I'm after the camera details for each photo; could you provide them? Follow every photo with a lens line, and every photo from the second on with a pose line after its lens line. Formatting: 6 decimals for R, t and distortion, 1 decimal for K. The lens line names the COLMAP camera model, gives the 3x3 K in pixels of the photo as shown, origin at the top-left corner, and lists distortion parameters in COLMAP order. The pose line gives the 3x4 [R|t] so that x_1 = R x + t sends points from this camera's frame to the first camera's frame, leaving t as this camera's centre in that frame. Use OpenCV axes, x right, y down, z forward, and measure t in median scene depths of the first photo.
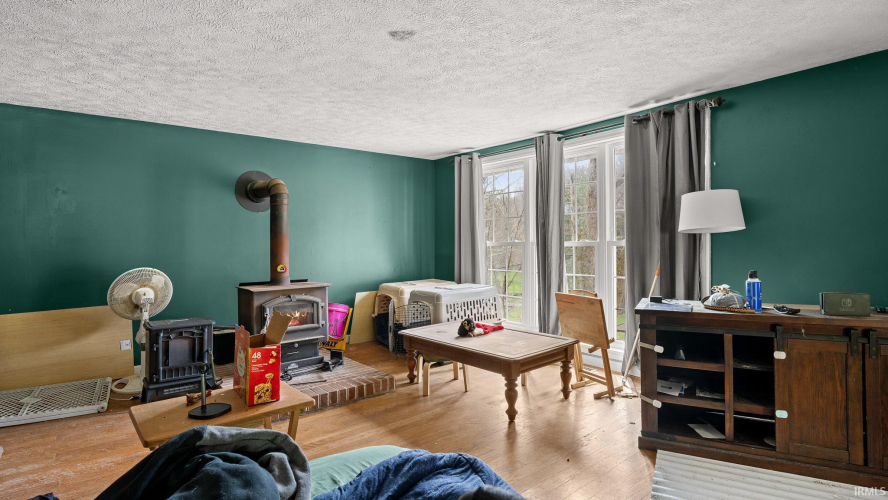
lens RADIAL K [[459.3, 0, 444.0], [0, 459.3, 250.0], [0, 0, 1]] dist [0.002083, 0.000346]
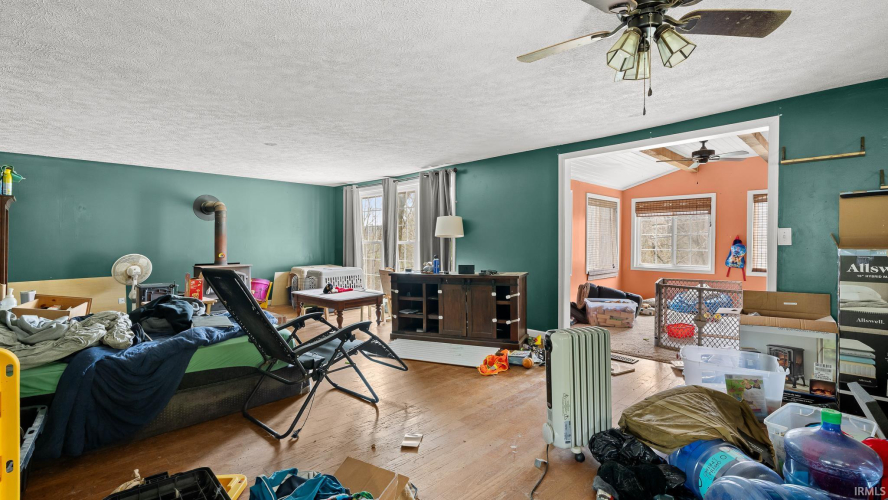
lens RADIAL K [[406.1, 0, 444.0], [0, 406.1, 250.0], [0, 0, 1]] dist [-0.000894, -0.000189]
pose [[0.994081, 0.008764, 0.108283, 0.308915], [-0.009315, 0.999946, 0.004579, 0.006470], [-0.108237, -0.005560, 0.994110, -0.591023]]
